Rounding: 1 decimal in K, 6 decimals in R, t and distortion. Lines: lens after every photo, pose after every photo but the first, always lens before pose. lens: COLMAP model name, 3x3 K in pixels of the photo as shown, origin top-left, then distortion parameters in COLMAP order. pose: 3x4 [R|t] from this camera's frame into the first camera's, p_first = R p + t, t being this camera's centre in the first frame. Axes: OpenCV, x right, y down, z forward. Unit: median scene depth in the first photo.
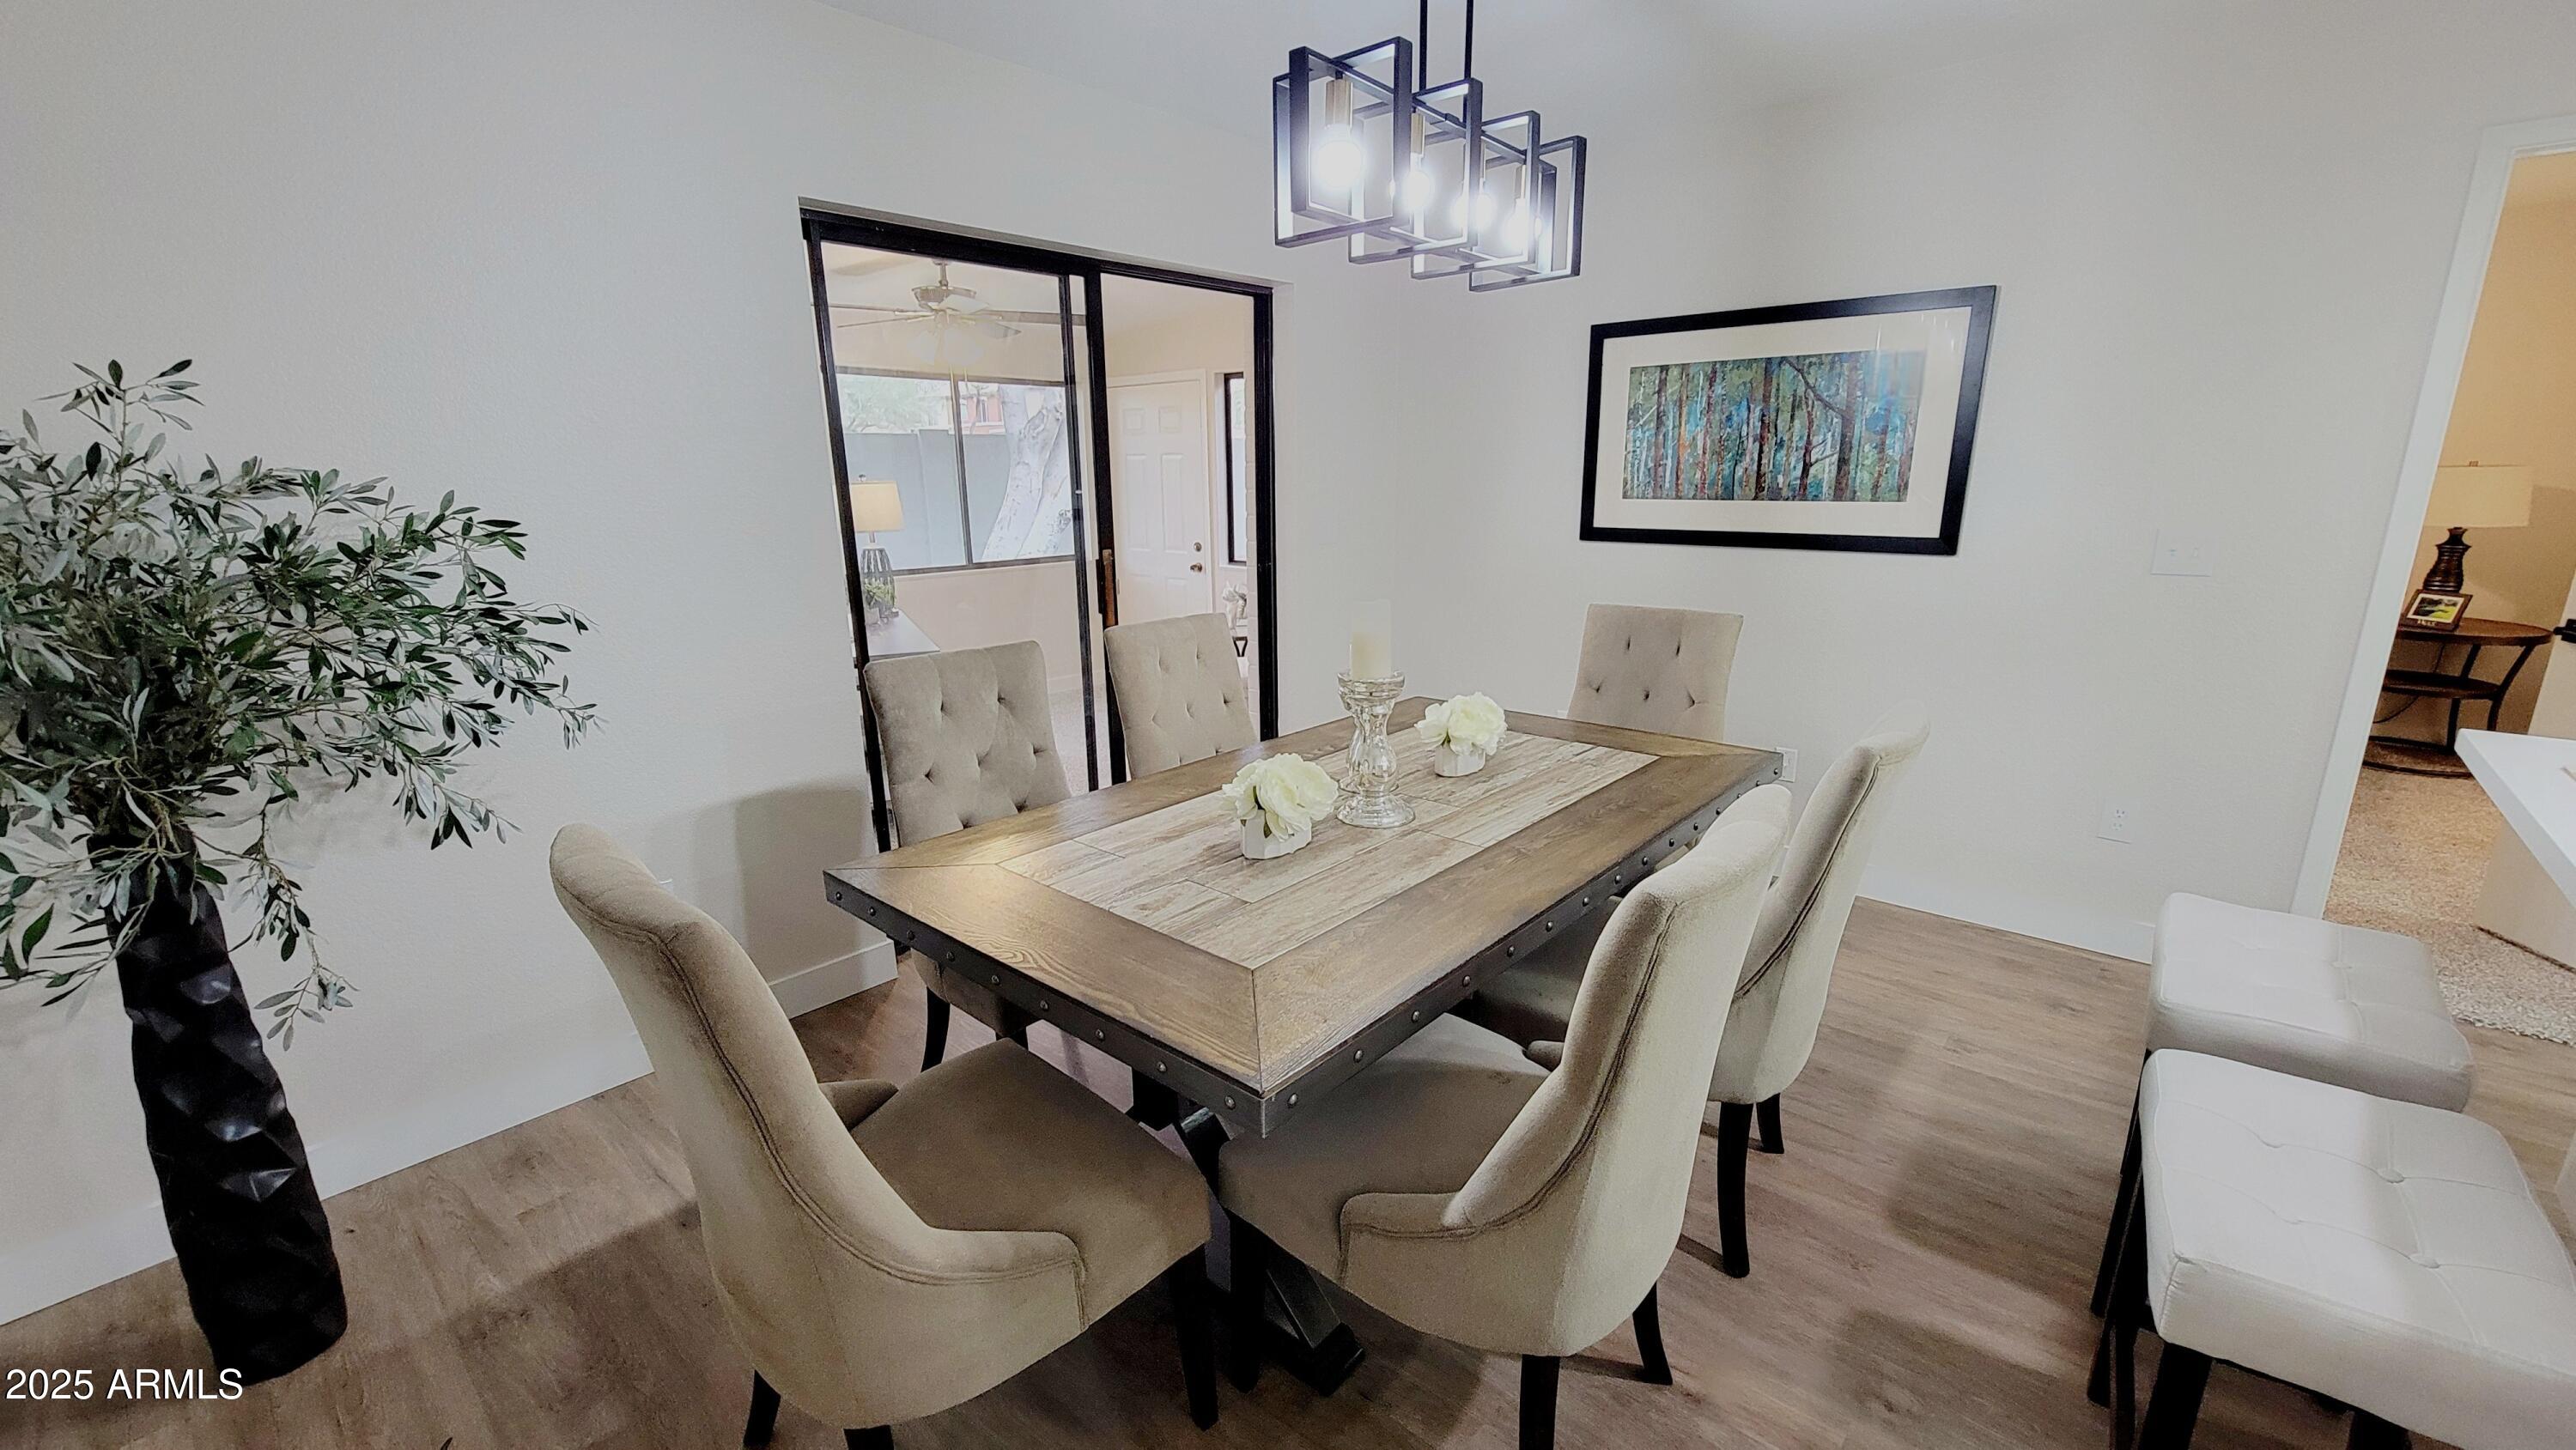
lens RADIAL K [[1053.2, 0, 1282.1], [0, 1053.2, 741.7], [0, 0, 1]] dist [-0.002286, -0.000102]
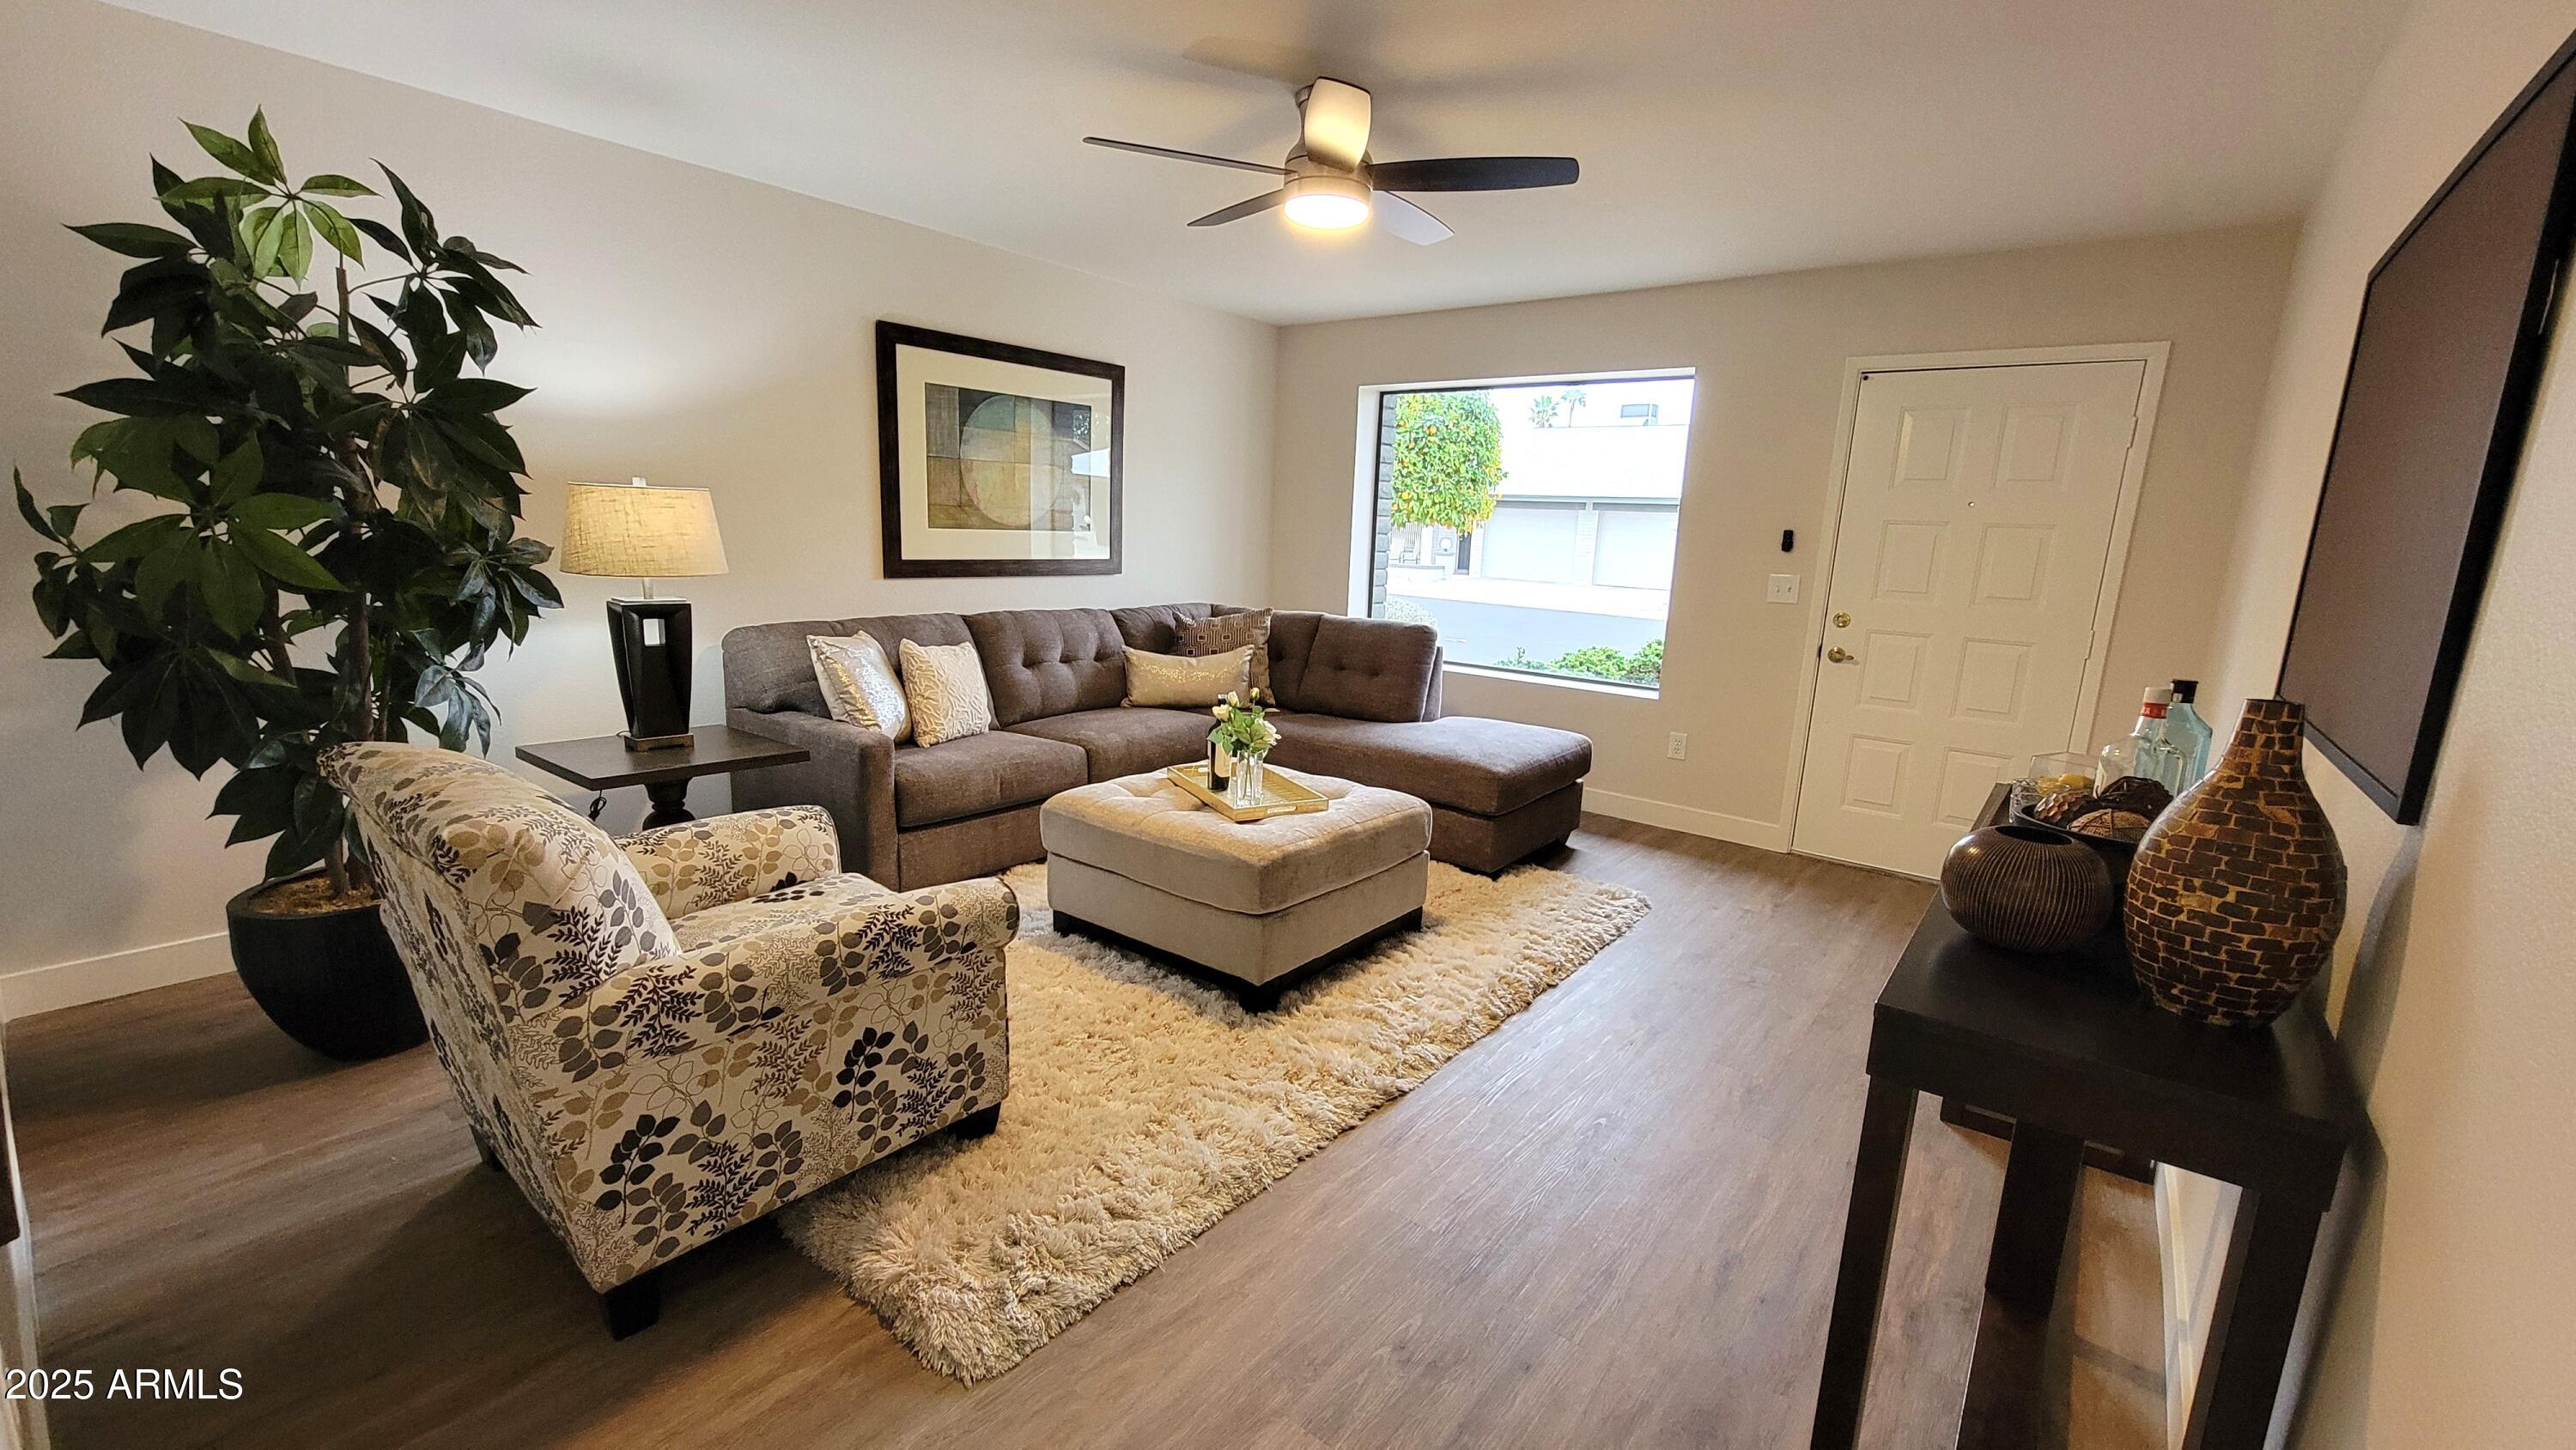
lens RADIAL K [[1053.2, 0, 1282.1], [0, 1053.2, 741.7], [0, 0, 1]] dist [-0.002286, -0.000102]
pose [[-0.046298, -0.203986, 0.977878, -0.605856], [0.216380, 0.953638, 0.209174, -0.183975], [-0.975211, 0.221278, -0.000013, 0.764829]]
